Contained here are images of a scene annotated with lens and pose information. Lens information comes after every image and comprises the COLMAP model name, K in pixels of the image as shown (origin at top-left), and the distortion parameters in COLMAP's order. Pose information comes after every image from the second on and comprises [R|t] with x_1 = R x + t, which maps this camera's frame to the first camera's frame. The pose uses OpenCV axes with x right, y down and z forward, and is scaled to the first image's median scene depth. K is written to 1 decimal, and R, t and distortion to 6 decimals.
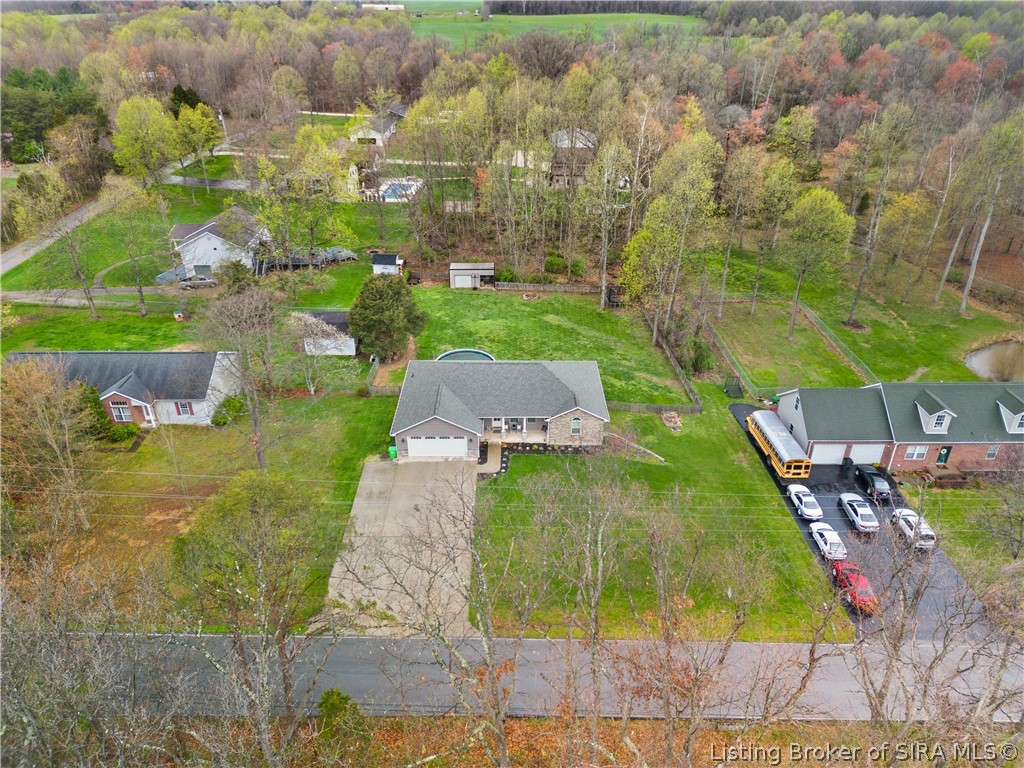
lens RADIAL K [[706.7, 0, 514.8], [0, 706.7, 383.5], [0, 0, 1]] dist [0.006607, -0.000694]
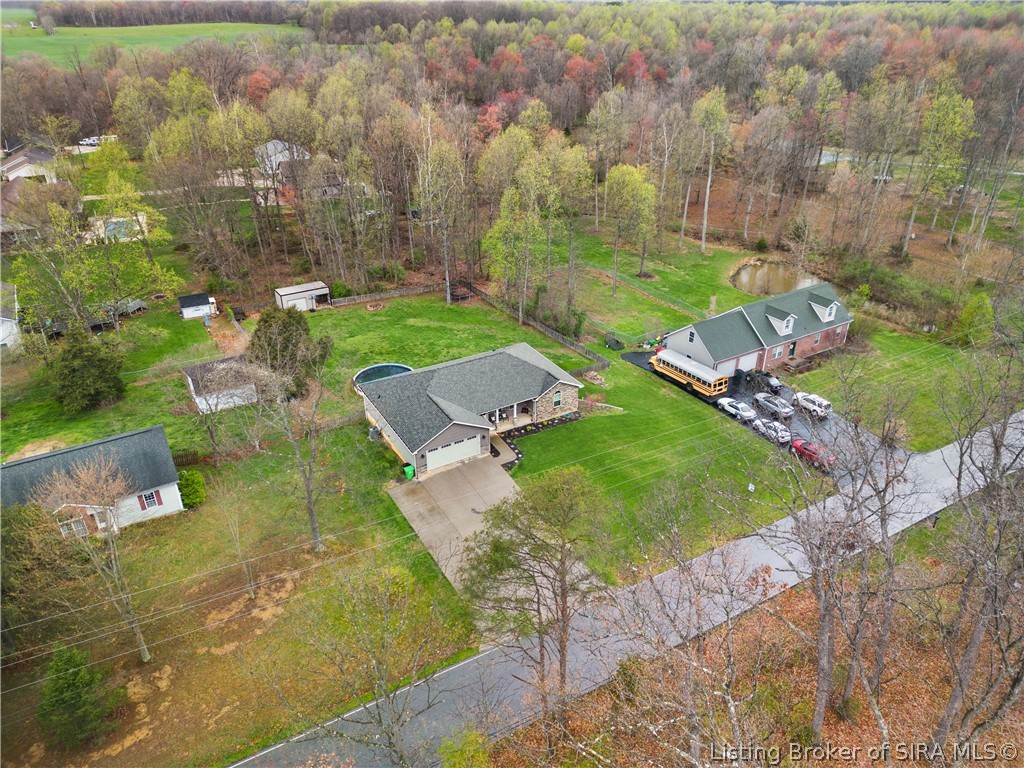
lens RADIAL K [[706.7, 0, 514.8], [0, 706.7, 383.5], [0, 0, 1]] dist [0.006607, -0.000694]
pose [[0.860177, -0.244986, 0.447301, -0.436985], [0.249475, 0.967093, 0.049926, -0.031585], [-0.444813, 0.068646, 0.892989, 0.063316]]
